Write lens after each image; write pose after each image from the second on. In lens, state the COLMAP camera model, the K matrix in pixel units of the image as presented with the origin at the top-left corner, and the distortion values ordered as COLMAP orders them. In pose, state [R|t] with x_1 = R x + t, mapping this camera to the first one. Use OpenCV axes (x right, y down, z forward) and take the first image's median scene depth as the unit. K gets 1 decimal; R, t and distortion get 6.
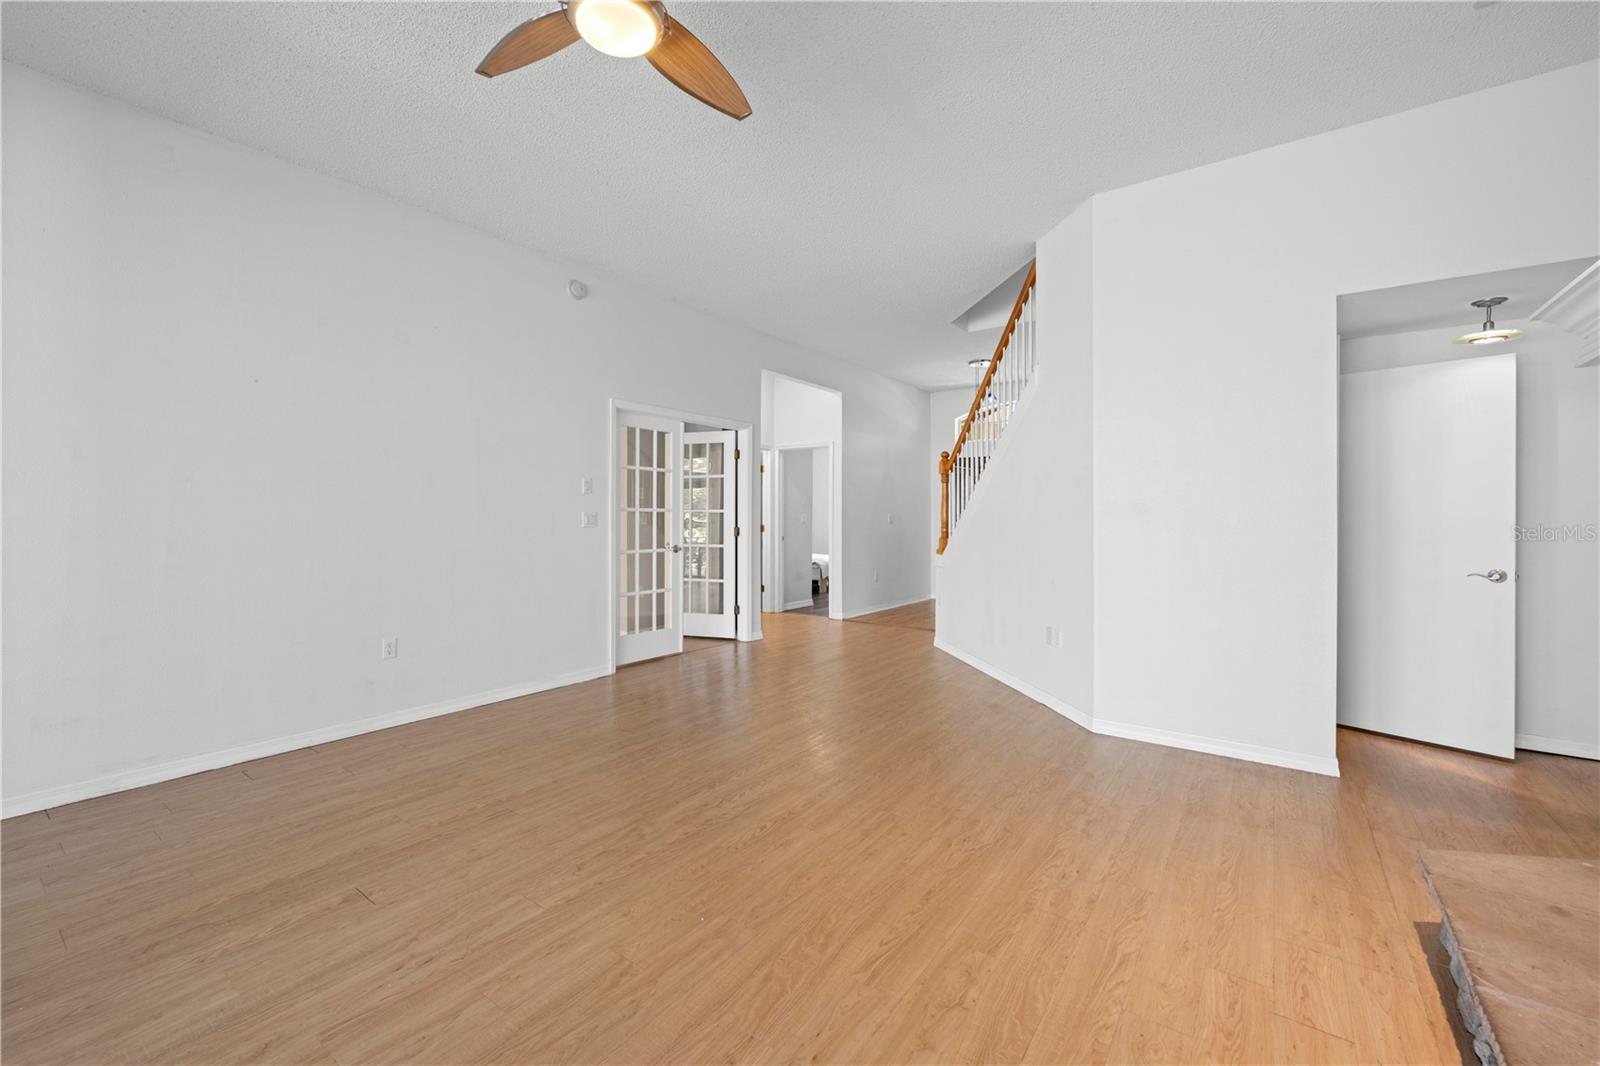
lens RADIAL K [[651.0, 0, 796.3], [0, 651.0, 511.4], [0, 0, 1]] dist [-0.001128, 0.000058]
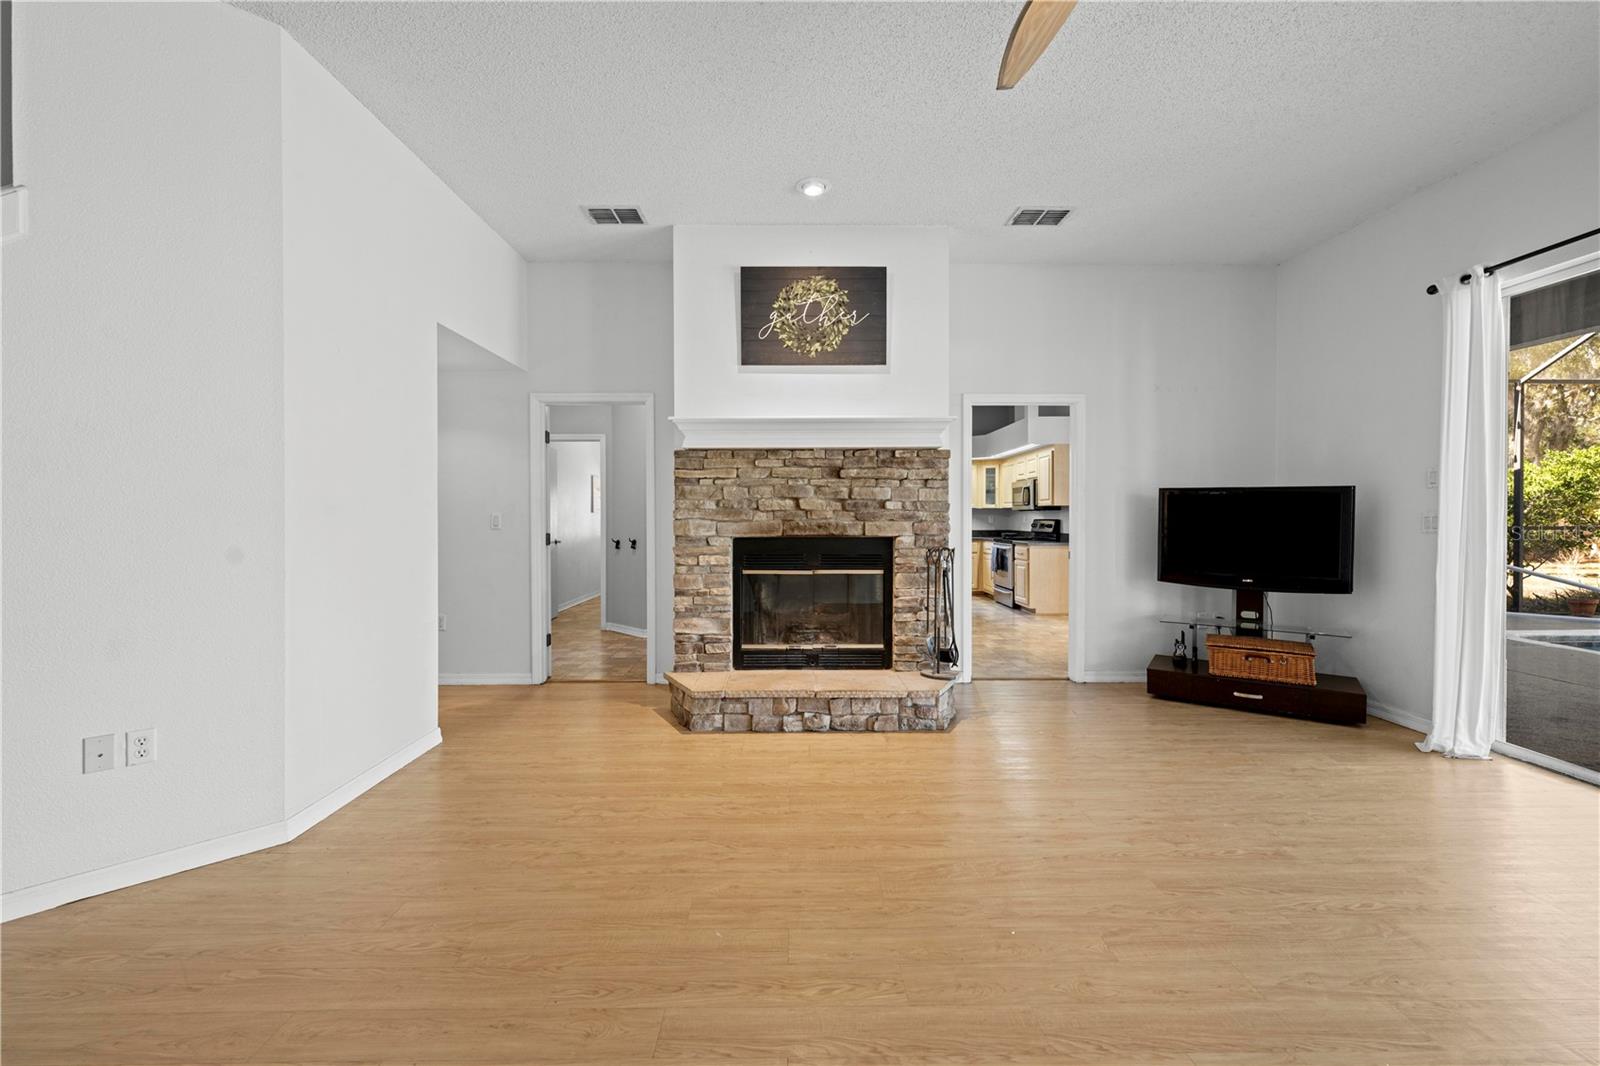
lens RADIAL K [[651.0, 0, 797.2], [0, 651.0, 522.2], [0, 0, 1]] dist [-0.001128, 0.000058]
pose [[-0.601486, -0.011205, 0.798805, -0.400925], [-0.005837, 0.999937, 0.009631, 0.003152], [-0.798862, 0.001130, -0.601513, 1.026444]]
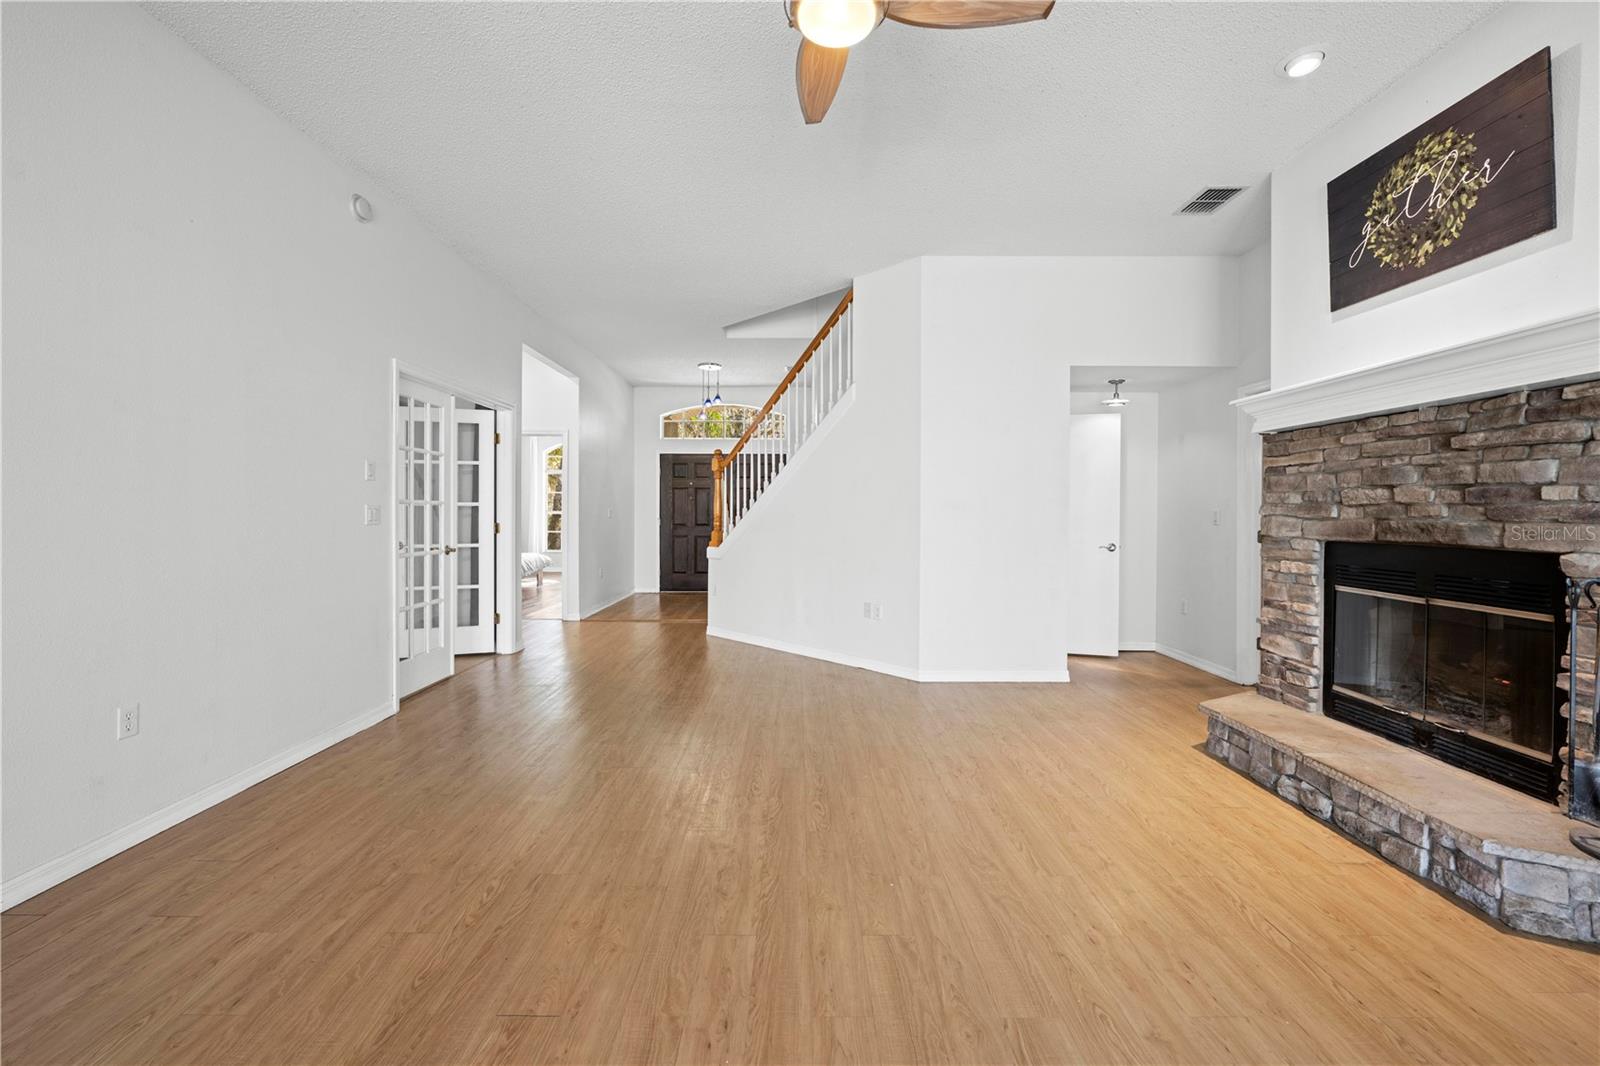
lens RADIAL K [[651.0, 0, 795.2], [0, 651.0, 512.4], [0, 0, 1]] dist [-0.001128, 0.000058]
pose [[0.807787, -0.000745, 0.589474, -0.506560], [-0.005745, 0.999942, 0.009136, 0.000023], [-0.589447, -0.010766, 0.807736, 0.127745]]
